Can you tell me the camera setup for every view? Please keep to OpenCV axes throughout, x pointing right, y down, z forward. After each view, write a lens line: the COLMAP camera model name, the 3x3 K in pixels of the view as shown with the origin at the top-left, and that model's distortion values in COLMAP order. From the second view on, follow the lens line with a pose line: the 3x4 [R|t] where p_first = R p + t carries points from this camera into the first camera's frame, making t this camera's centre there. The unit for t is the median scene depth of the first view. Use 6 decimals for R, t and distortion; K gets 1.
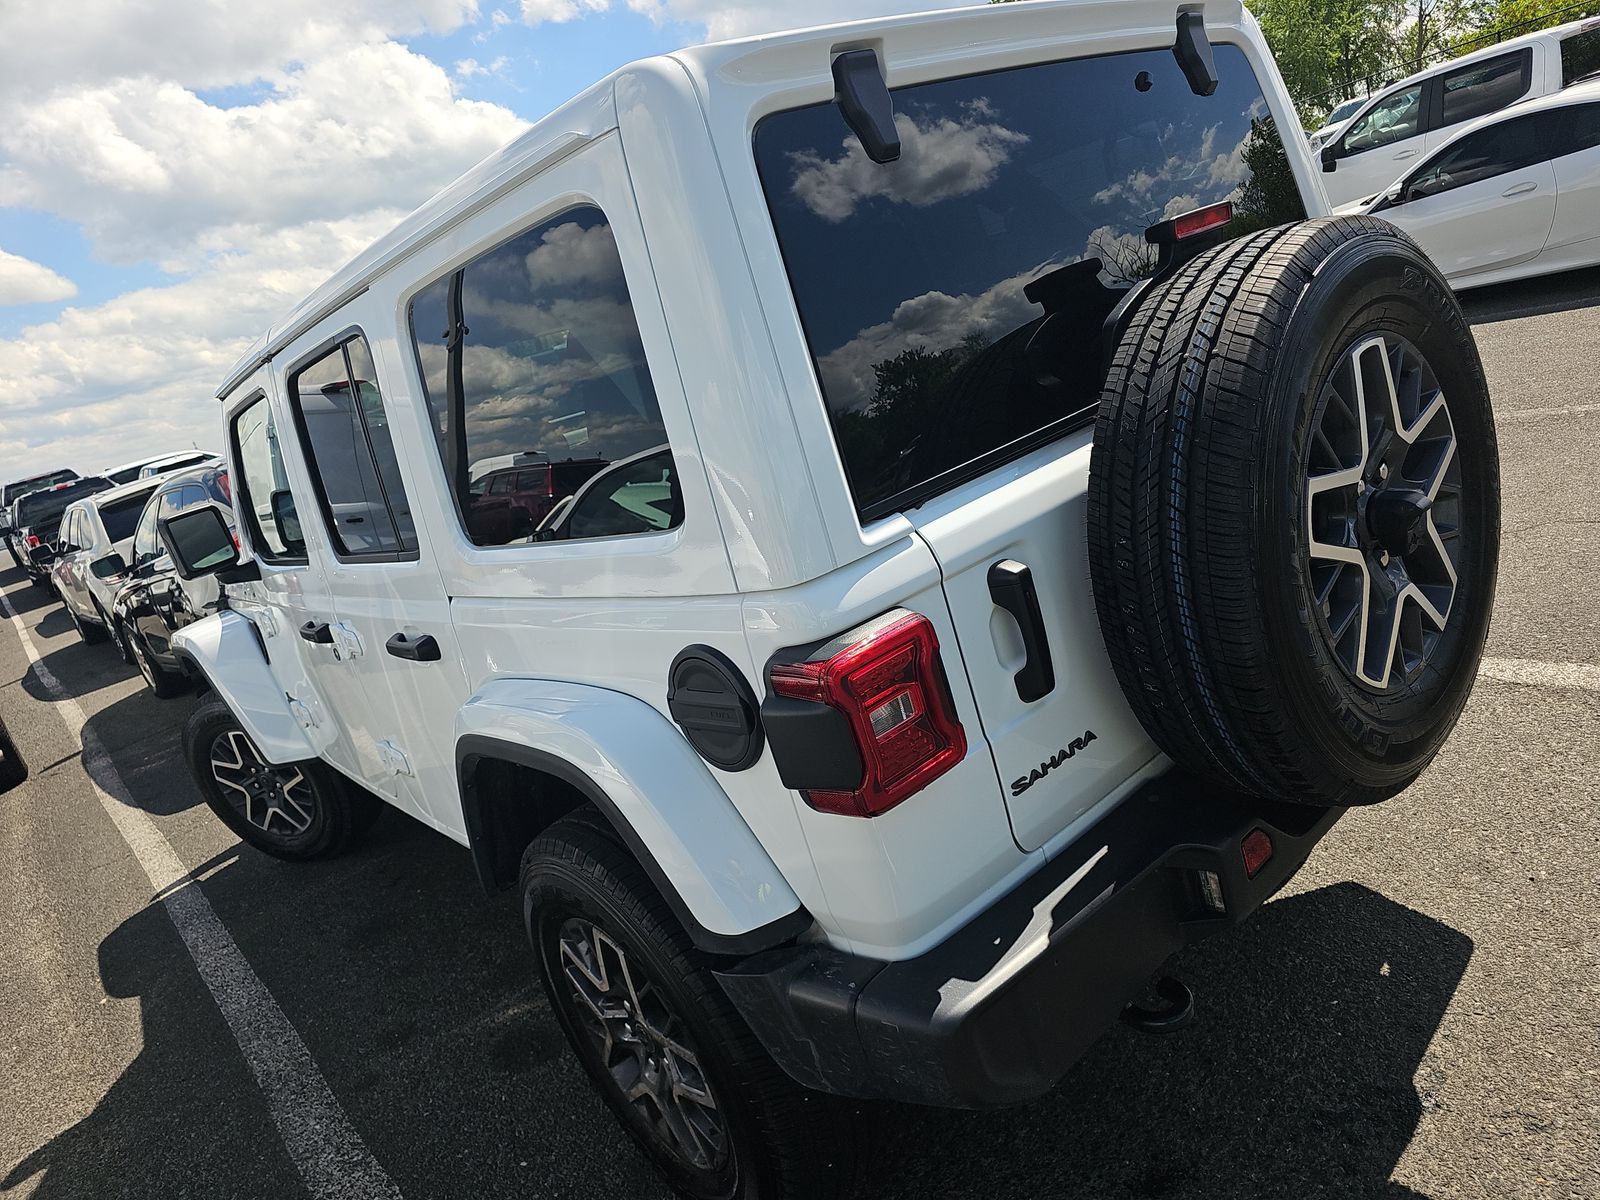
lens RADIAL K [[989.1, 0, 828.1], [0, 989.1, 658.0], [0, 0, 1]] dist [0.017678, -0.016837]
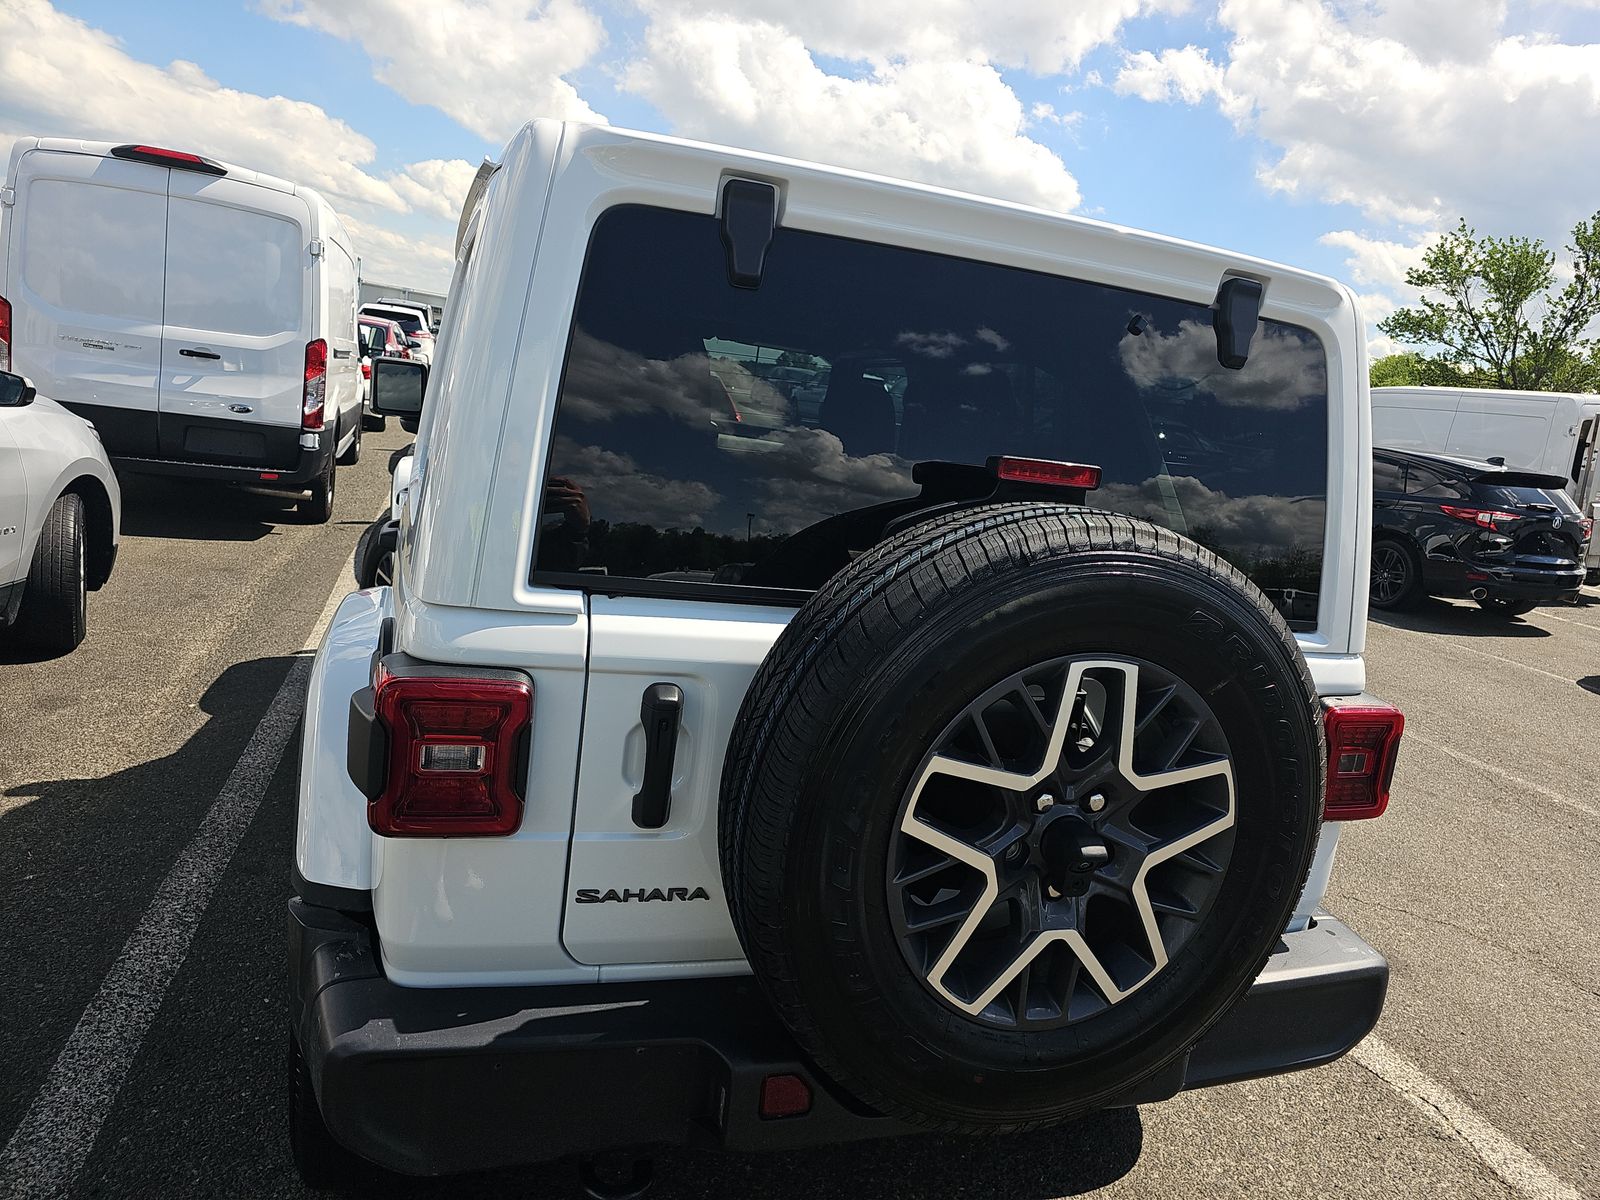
lens RADIAL K [[989.1, 0, 828.1], [0, 989.1, 658.0], [0, 0, 1]] dist [0.017678, -0.016837]
pose [[0.849172, 0.461998, -0.255862, 0.549592], [-0.477484, 0.878639, 0.001810, -0.198454], [0.225646, 0.120633, 0.966712, 0.070127]]
